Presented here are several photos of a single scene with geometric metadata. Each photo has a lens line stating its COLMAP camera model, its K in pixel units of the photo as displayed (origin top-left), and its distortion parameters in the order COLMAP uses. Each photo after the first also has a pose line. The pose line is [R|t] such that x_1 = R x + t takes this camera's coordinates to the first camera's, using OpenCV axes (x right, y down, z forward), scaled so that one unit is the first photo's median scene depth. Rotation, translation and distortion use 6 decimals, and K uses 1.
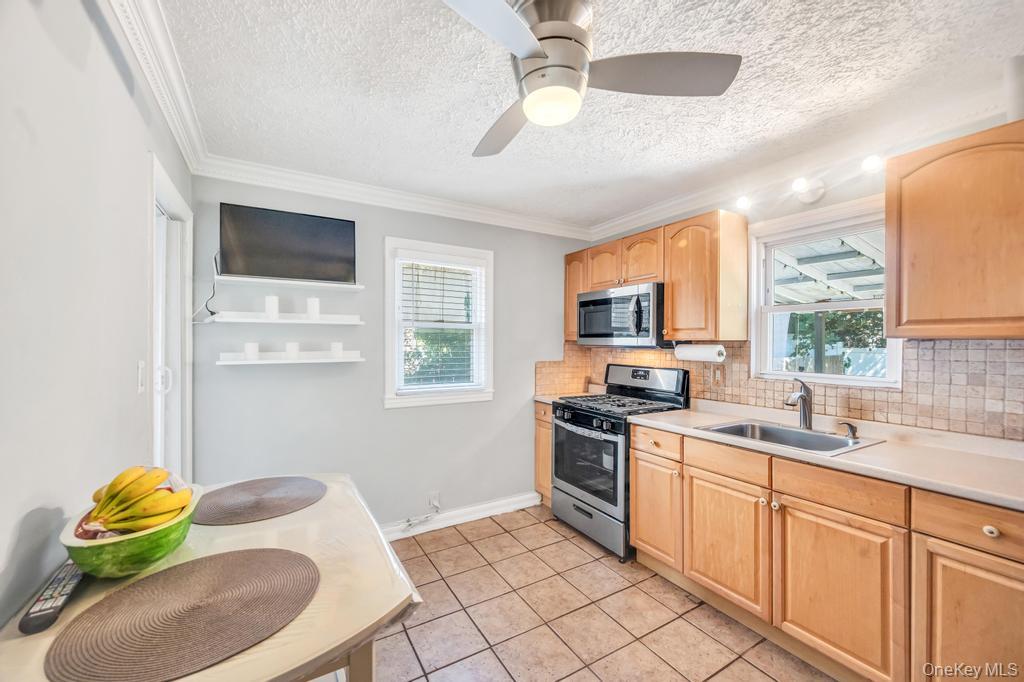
lens RADIAL K [[409.1, 0, 512.4], [0, 409.1, 342.7], [0, 0, 1]] dist [0.004568, -0.000148]
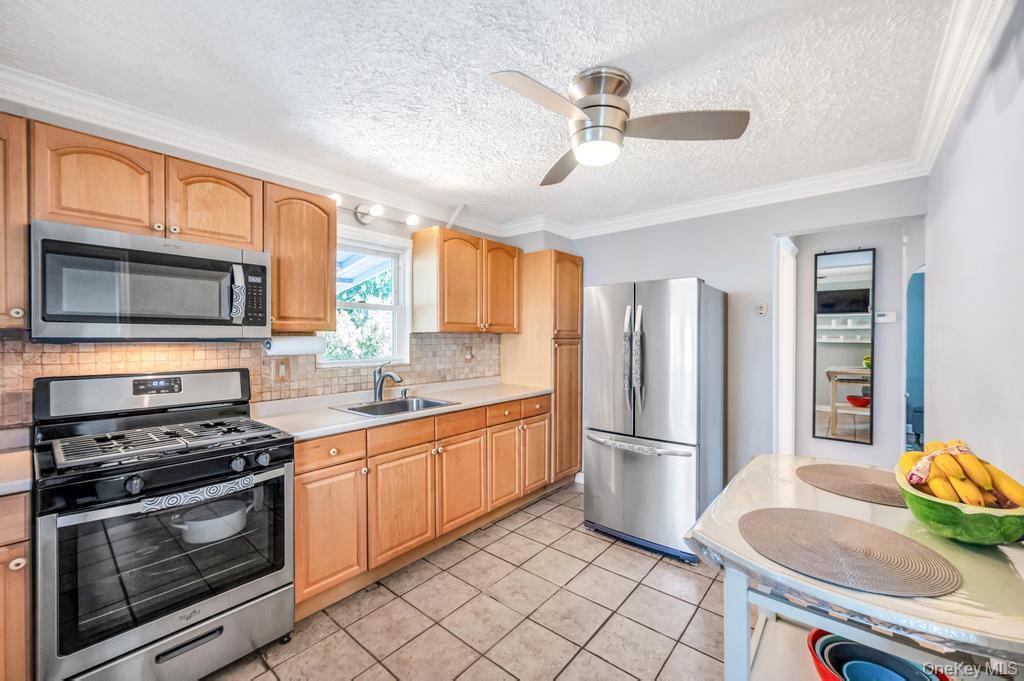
lens RADIAL K [[409.1, 0, 518.9], [0, 409.1, 336.9], [0, 0, 1]] dist [0.004568, -0.000148]
pose [[-0.344983, -0.002299, 0.938606, -0.571571], [0.000632, 0.999996, 0.002682, 0.004310], [-0.938609, 0.001518, -0.344980, 0.912994]]
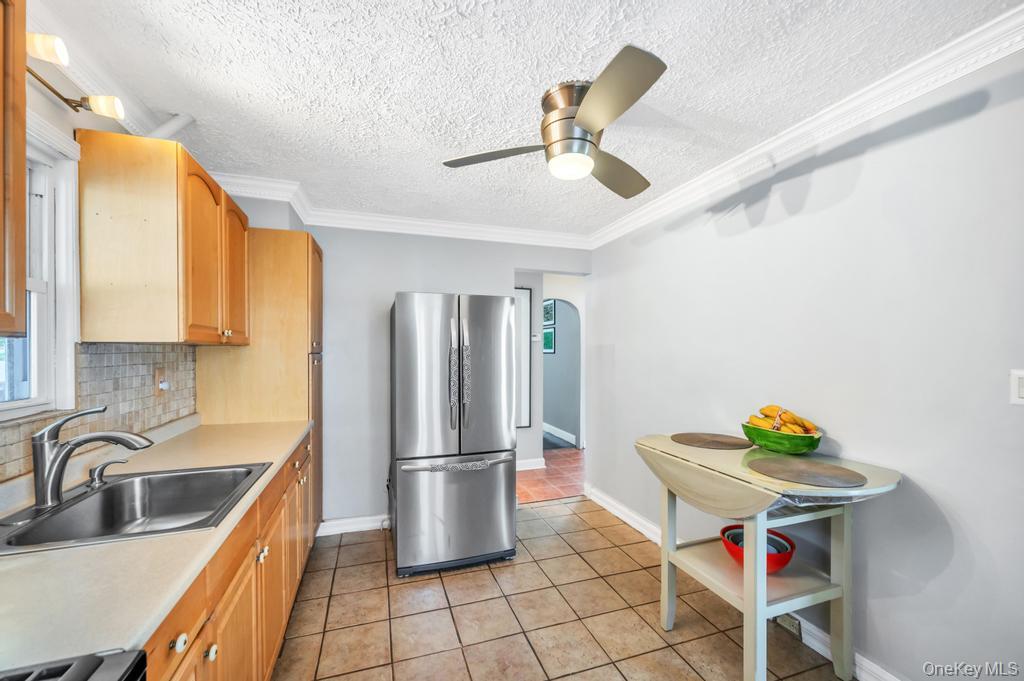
lens RADIAL K [[409.1, 0, 515.0], [0, 409.1, 350.9], [0, 0, 1]] dist [0.004568, -0.000148]
pose [[-0.980072, -0.005200, 0.198572, 0.005477], [-0.004557, 0.999983, 0.003692, 0.001644], [-0.198588, 0.002713, -0.980079, 1.249959]]
